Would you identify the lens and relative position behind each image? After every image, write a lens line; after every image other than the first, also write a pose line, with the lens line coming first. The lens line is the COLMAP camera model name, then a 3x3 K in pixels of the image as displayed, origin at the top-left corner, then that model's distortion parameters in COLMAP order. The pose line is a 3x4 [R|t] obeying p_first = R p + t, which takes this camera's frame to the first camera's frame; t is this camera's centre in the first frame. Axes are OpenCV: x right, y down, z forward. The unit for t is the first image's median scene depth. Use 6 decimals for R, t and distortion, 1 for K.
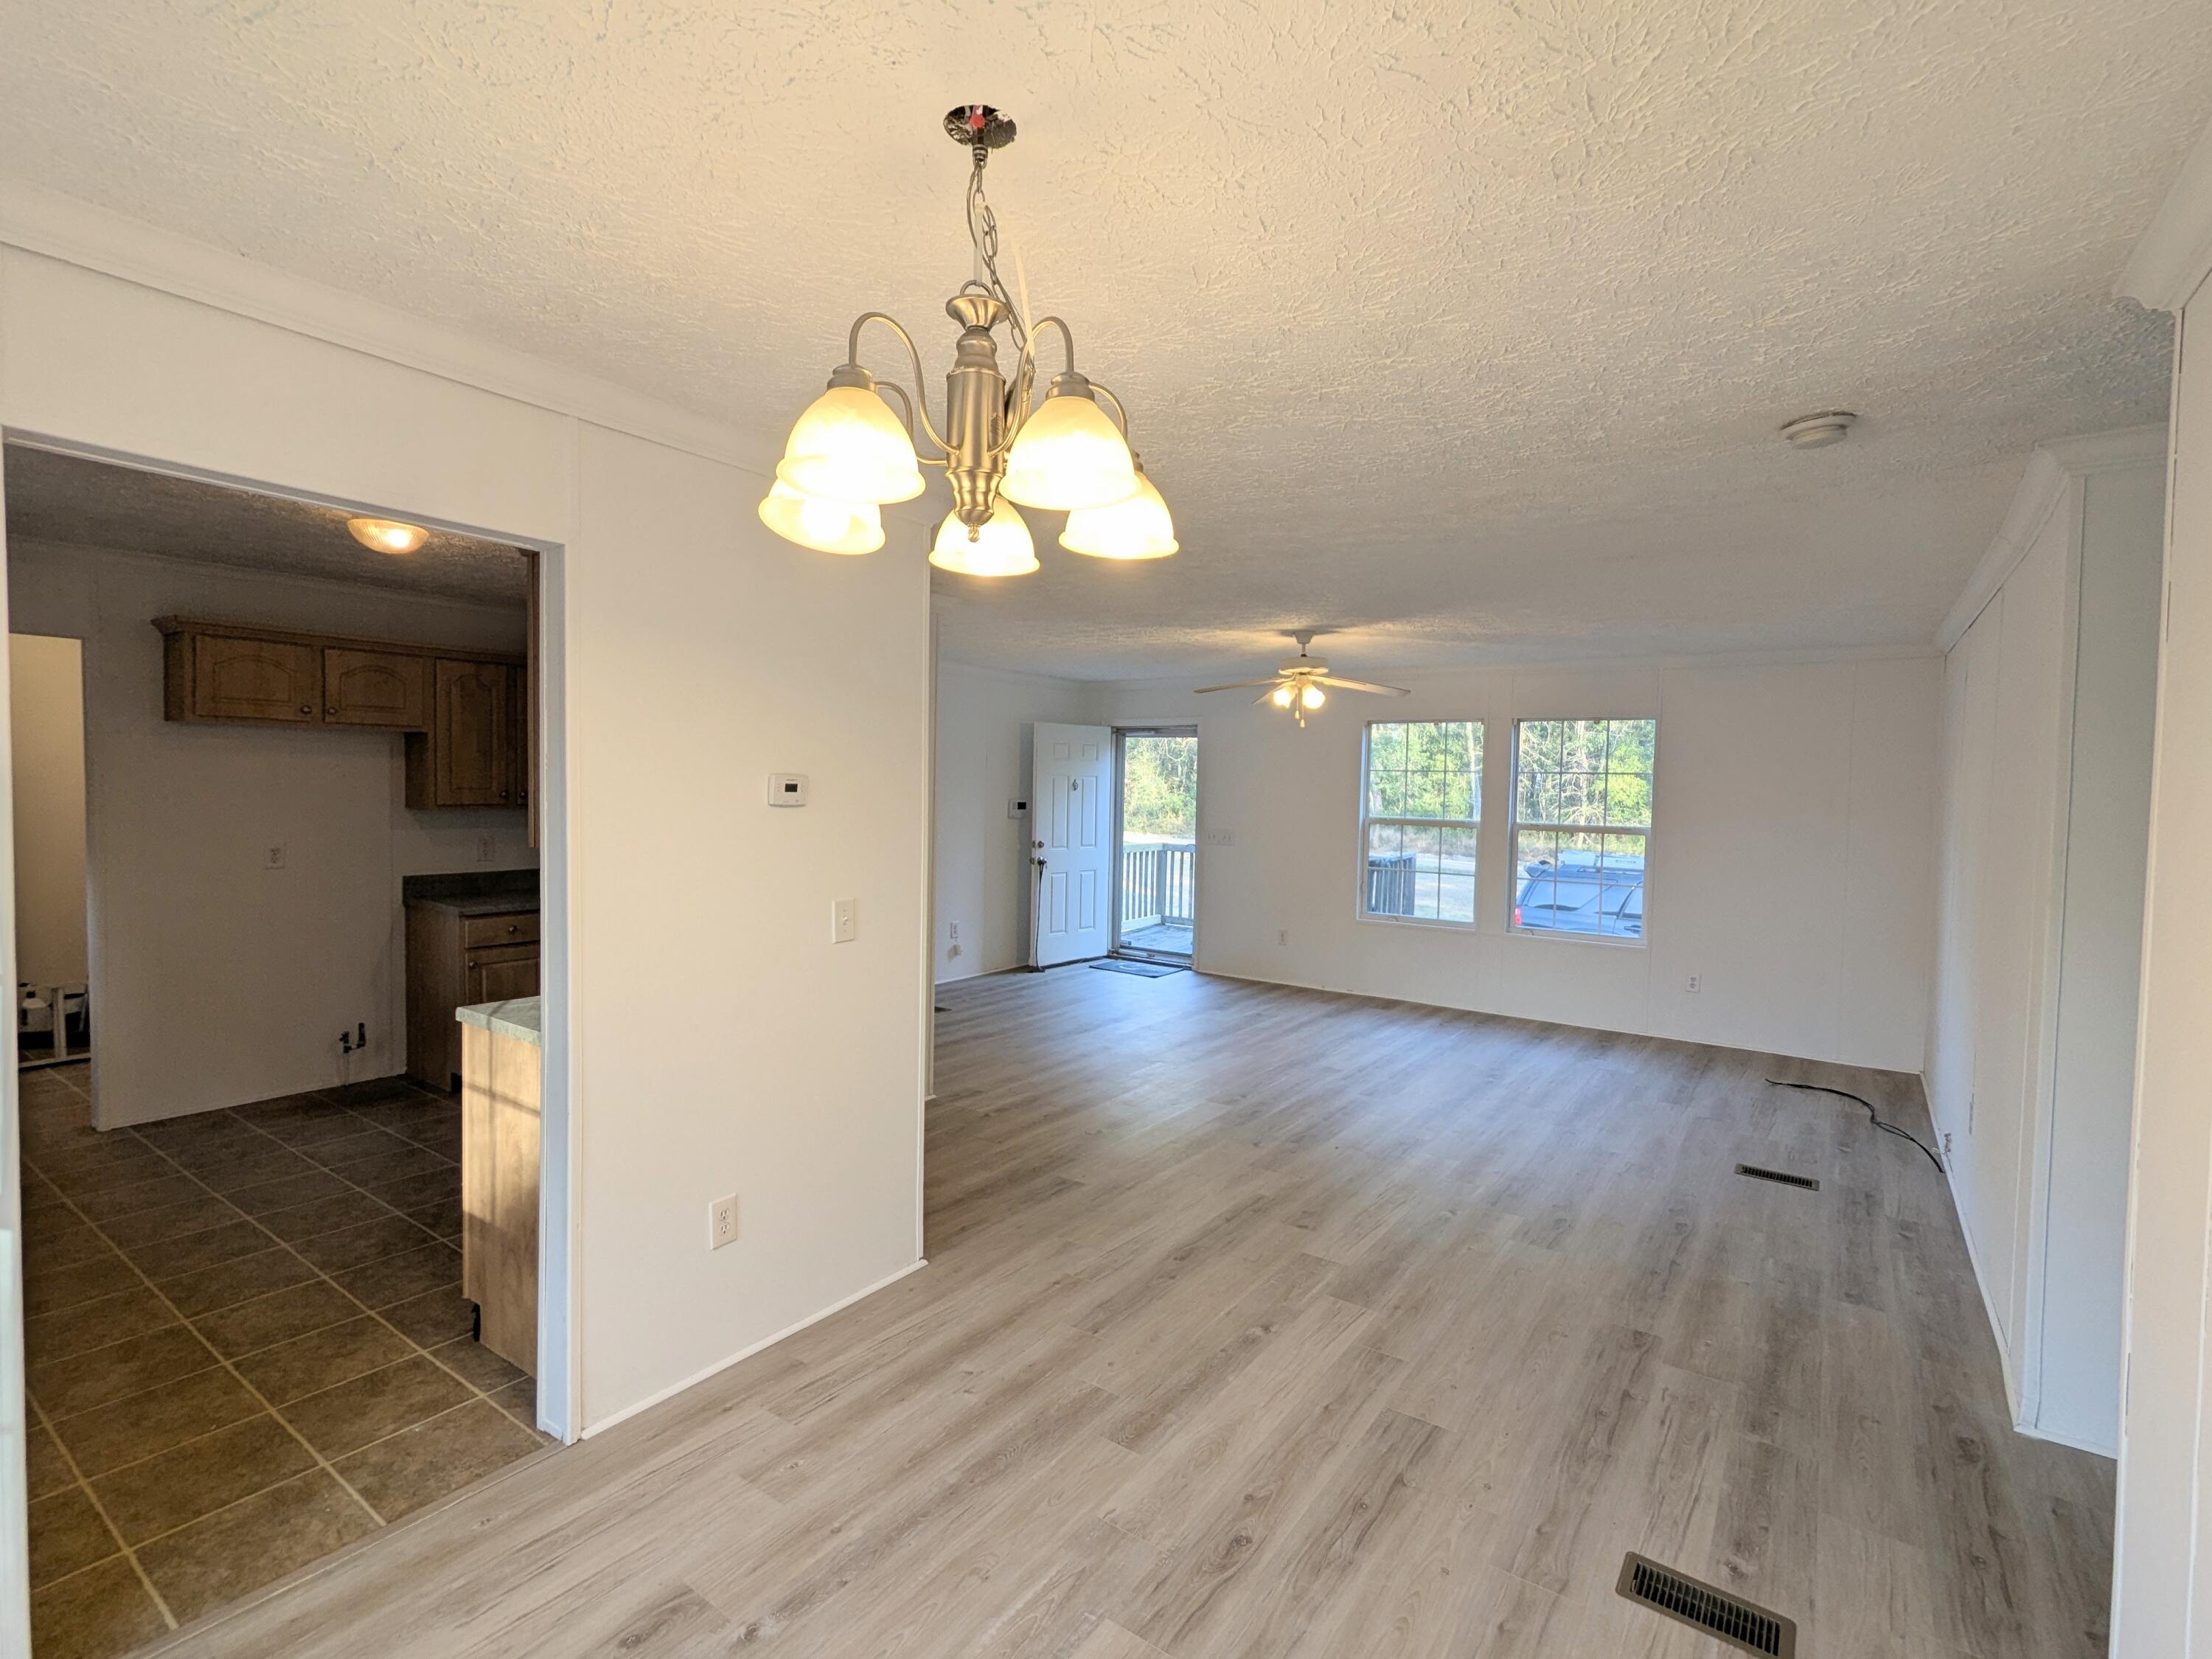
lens RADIAL K [[1042.2, 0, 1107.2], [0, 1042.2, 823.1], [0, 0, 1]] dist [-0.000035, -0.000333]
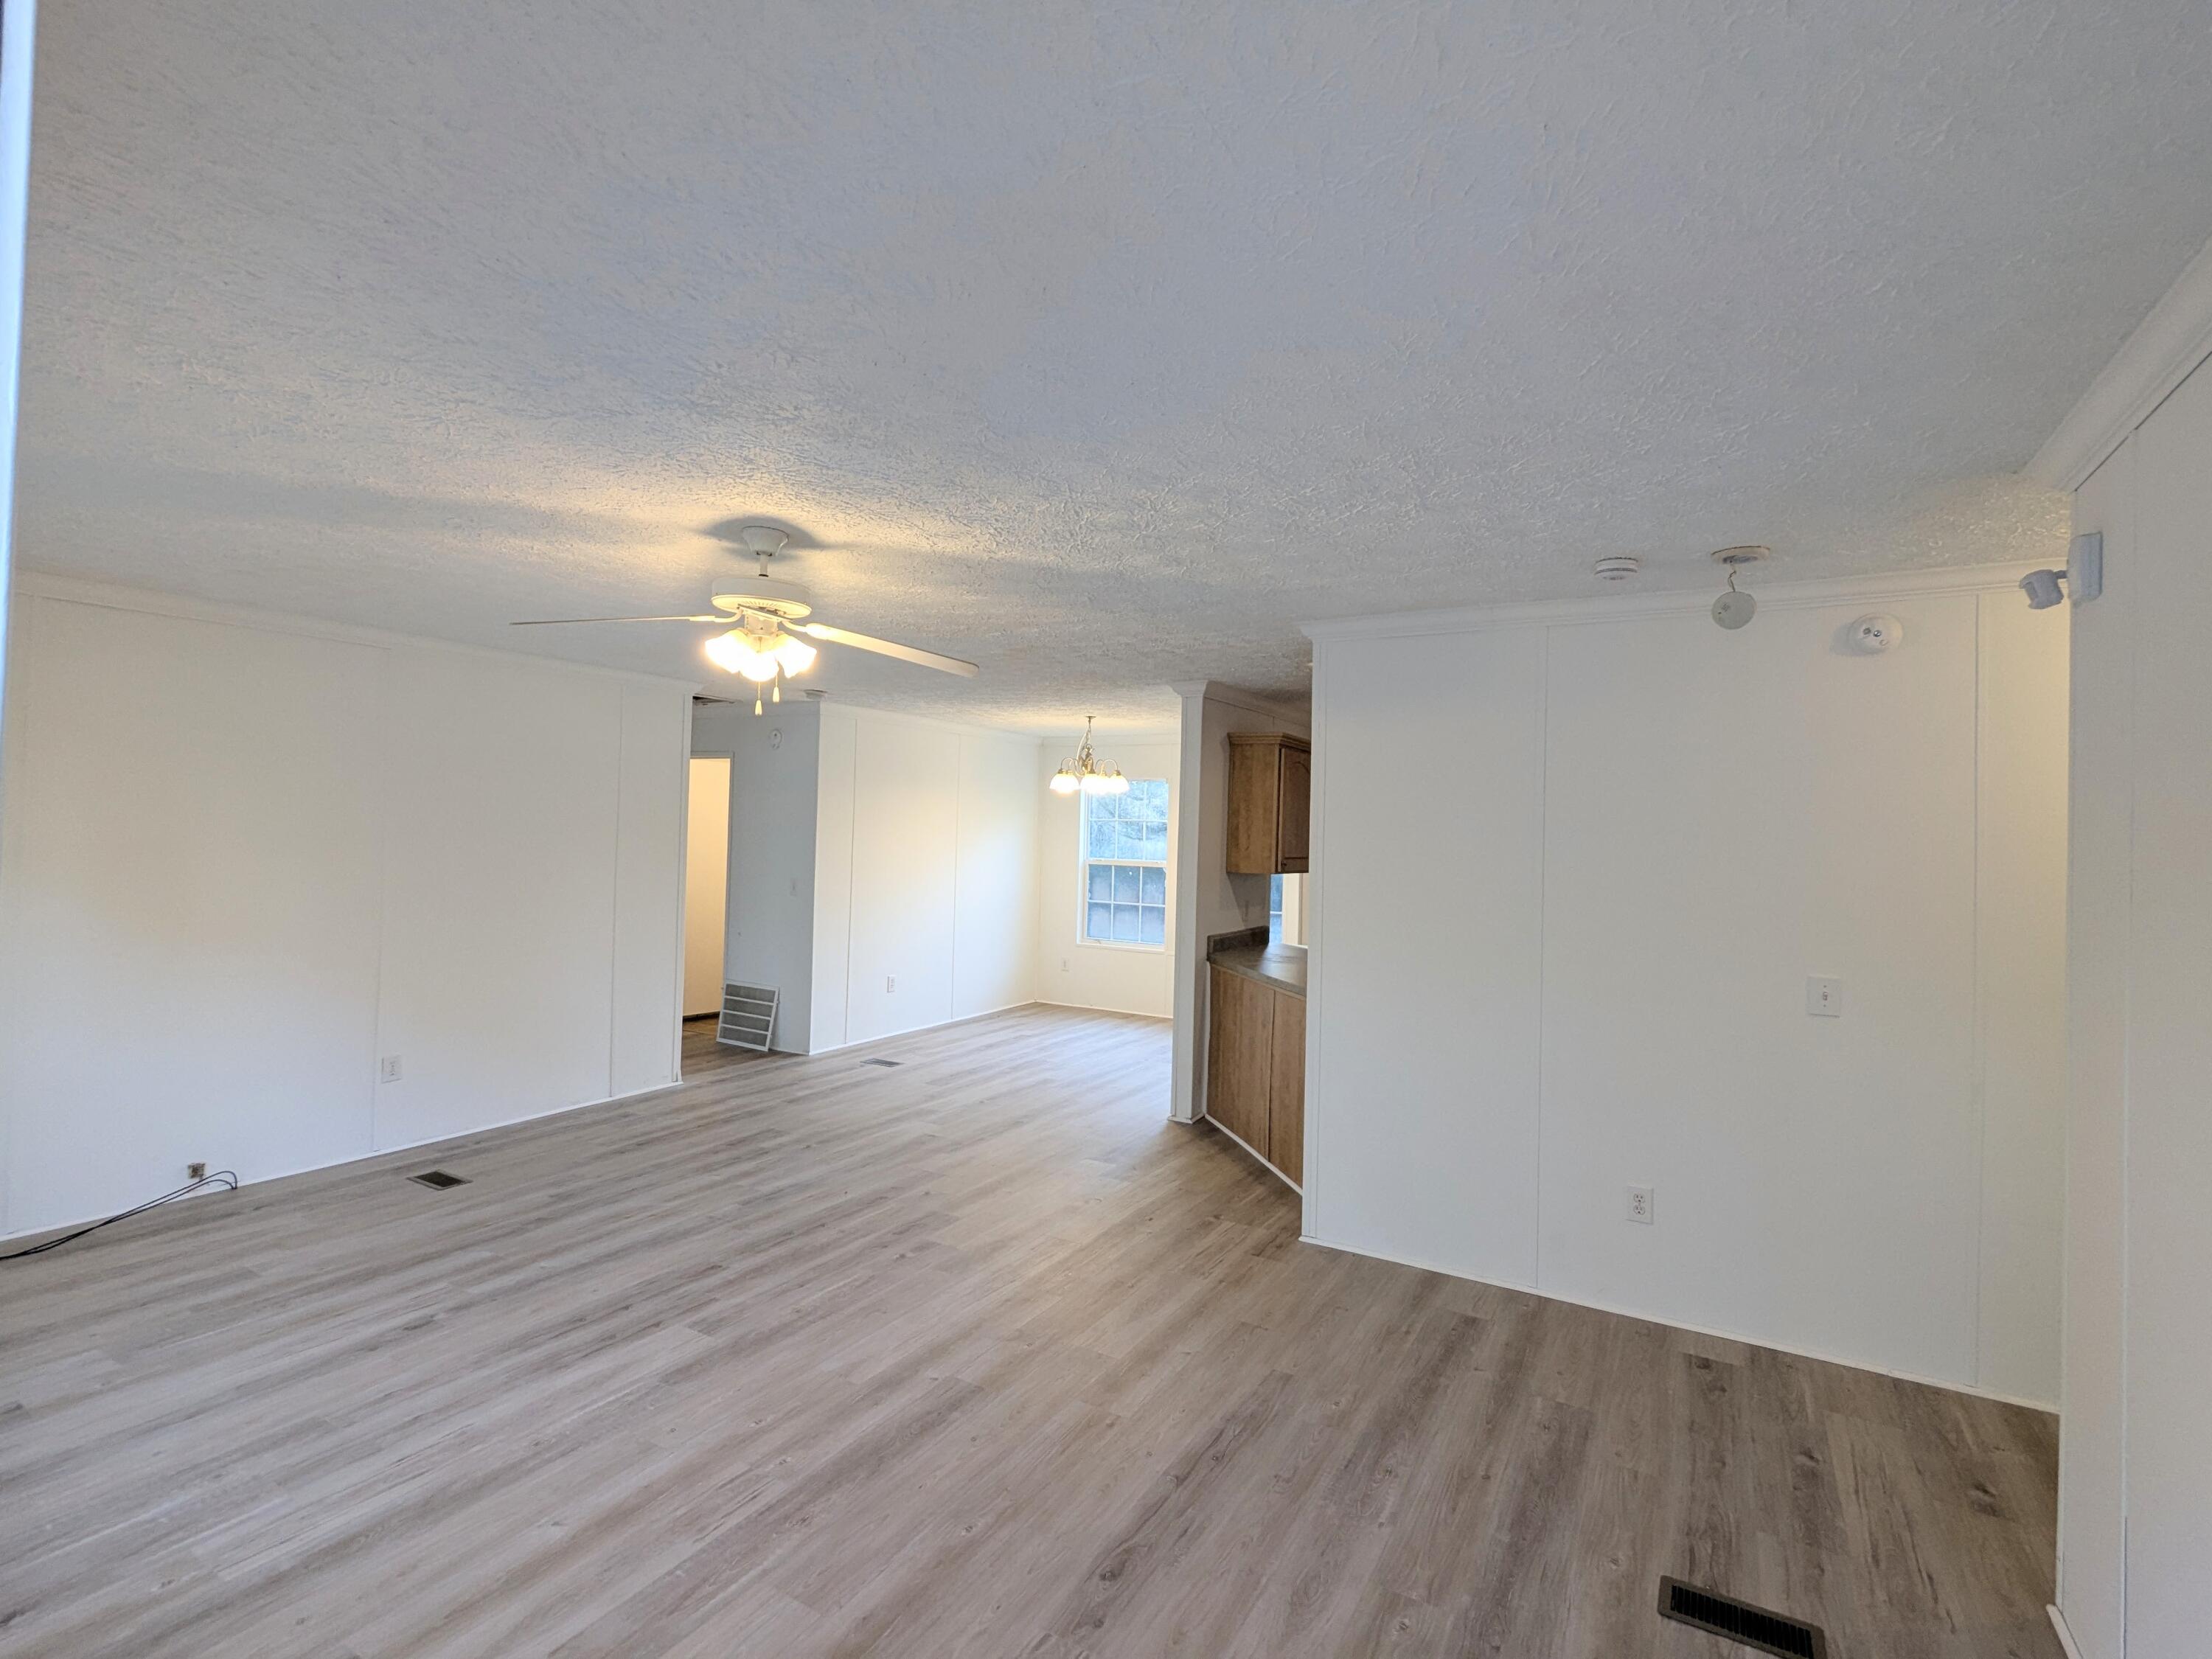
lens RADIAL K [[1052.8, 0, 1104.0], [0, 1052.8, 819.1], [0, 0, 1]] dist [-0.000982, -0.000592]
pose [[-0.994907, -0.048022, -0.088619, 0.077598], [-0.050390, 0.998425, 0.024676, -0.077230], [0.087294, 0.029015, -0.995760, 1.927319]]
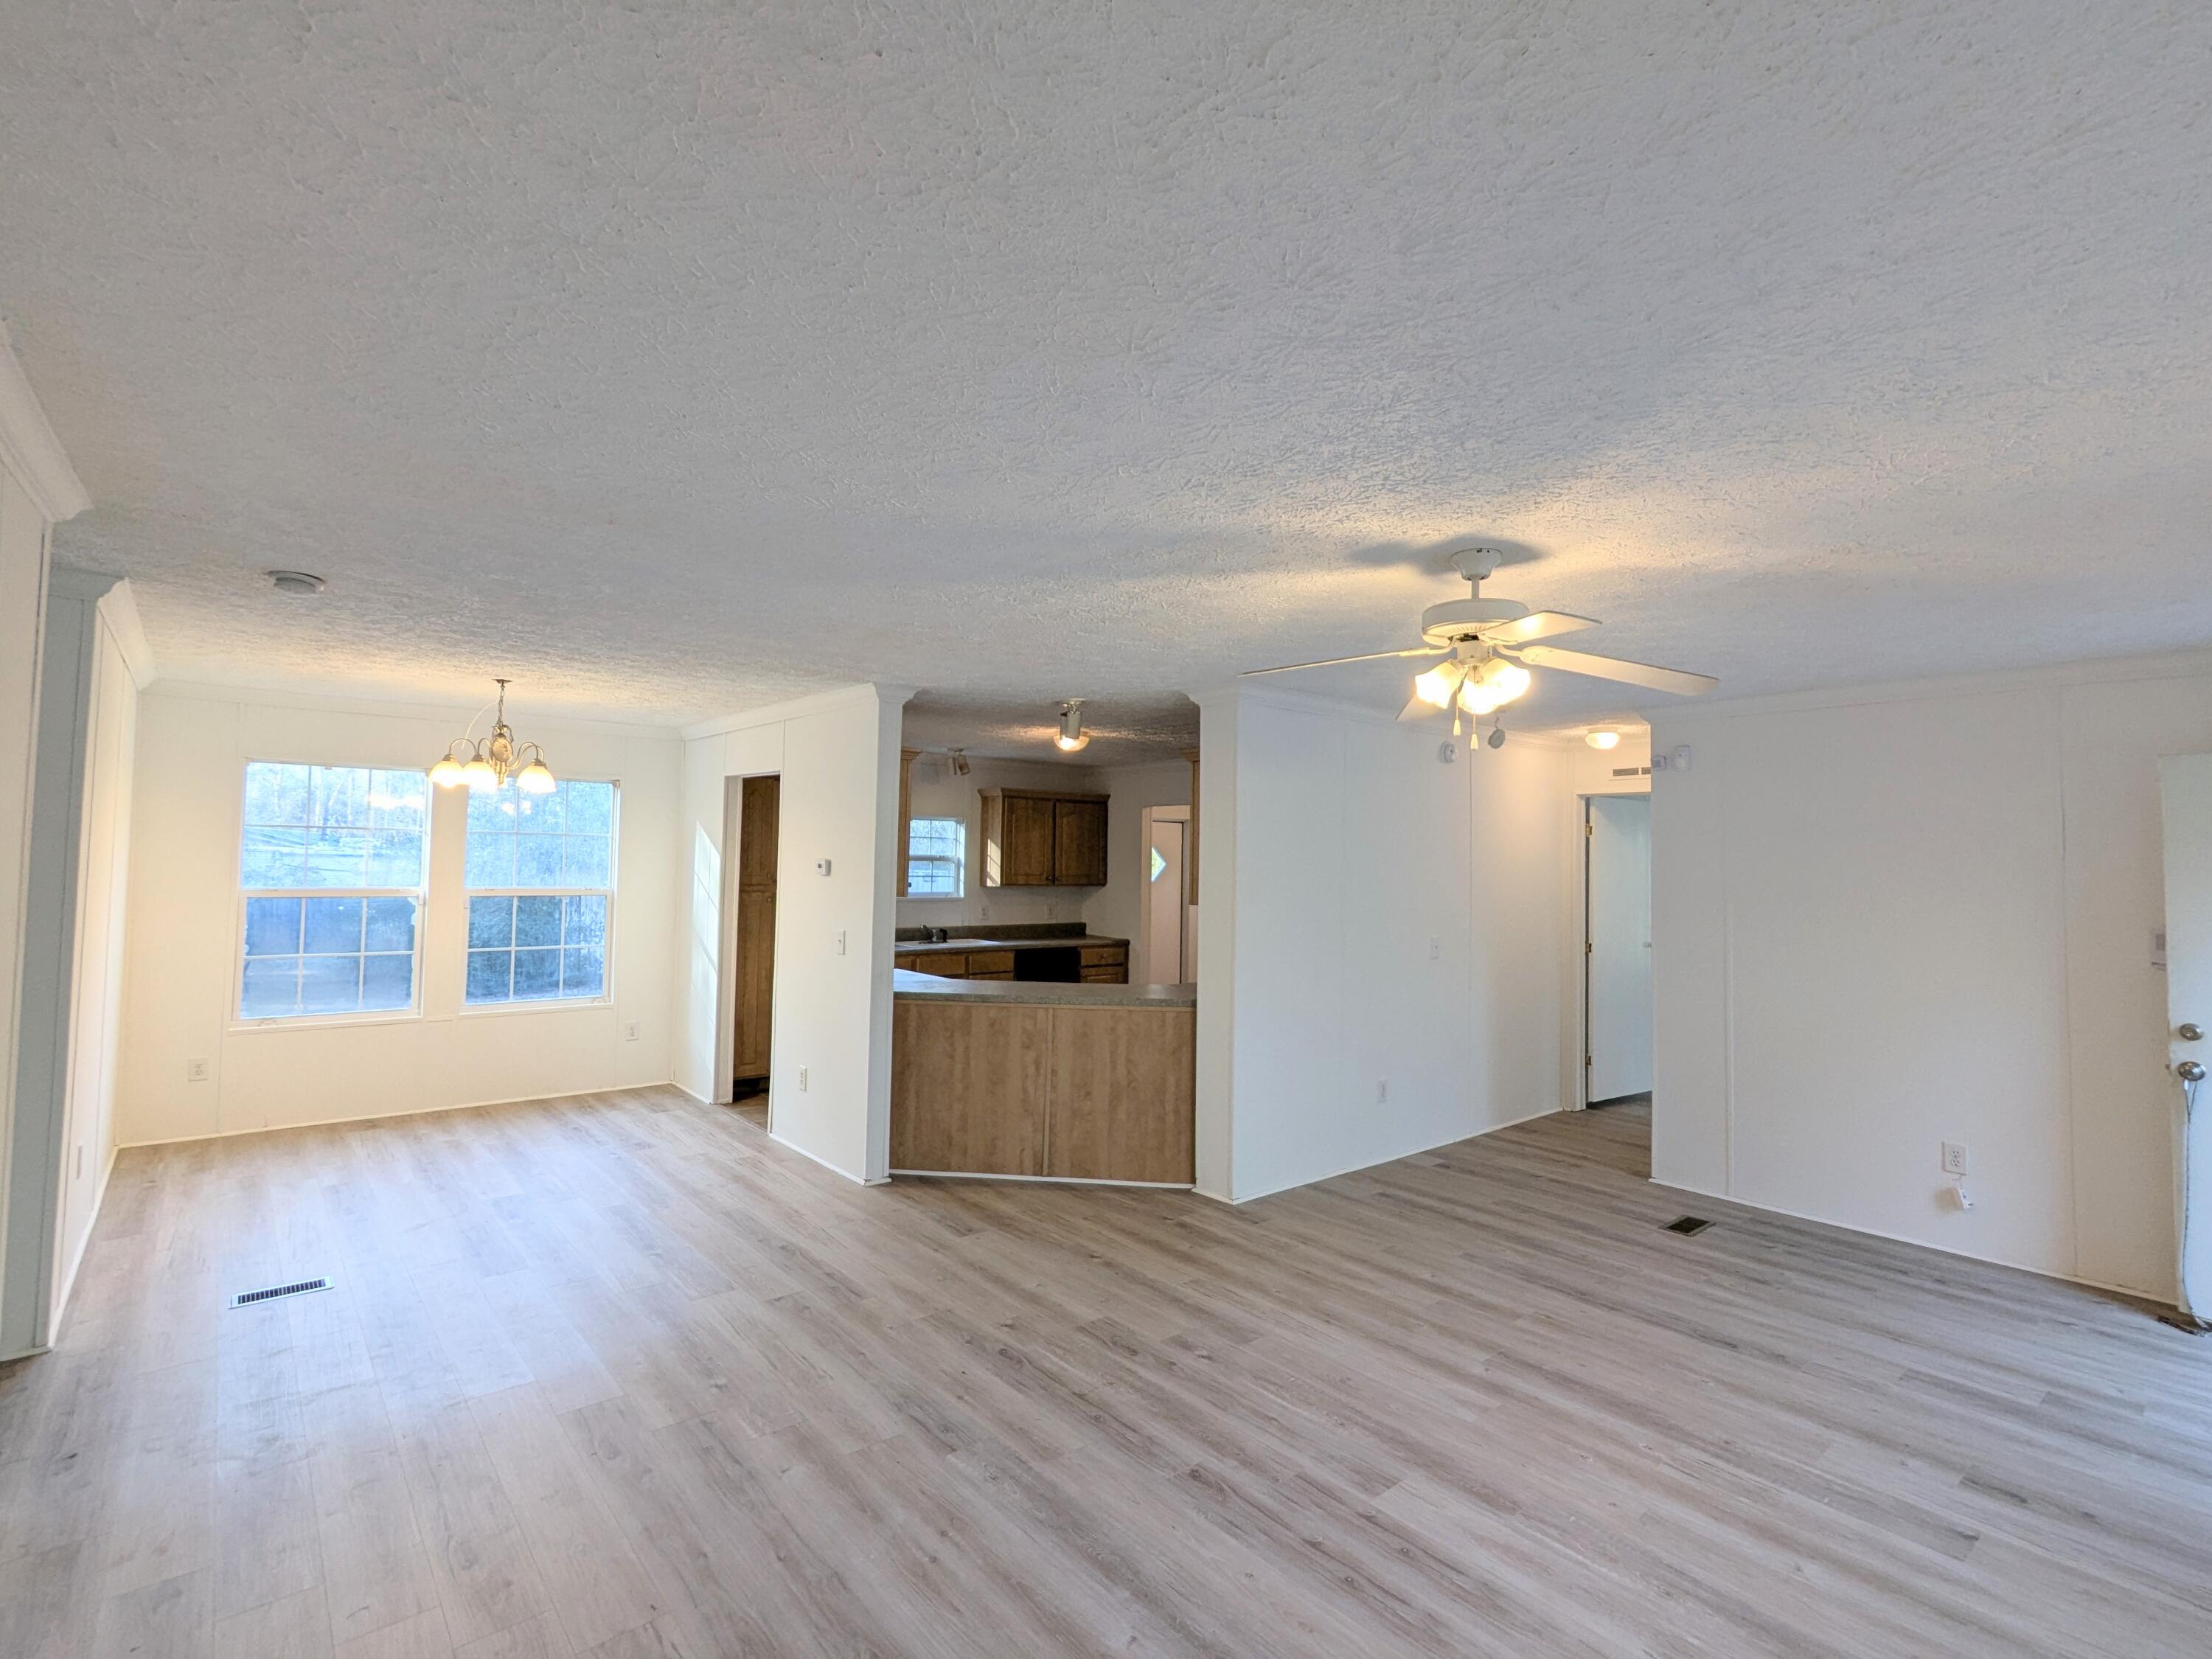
lens RADIAL K [[1042.2, 0, 1107.2], [0, 1042.2, 823.1], [0, 0, 1]] dist [-0.000035, -0.000333]
pose [[-0.249030, -0.063412, -0.966417, 0.867205], [-0.062866, 0.996808, -0.049207, -0.030803], [0.966453, 0.048501, -0.252222, 1.204145]]
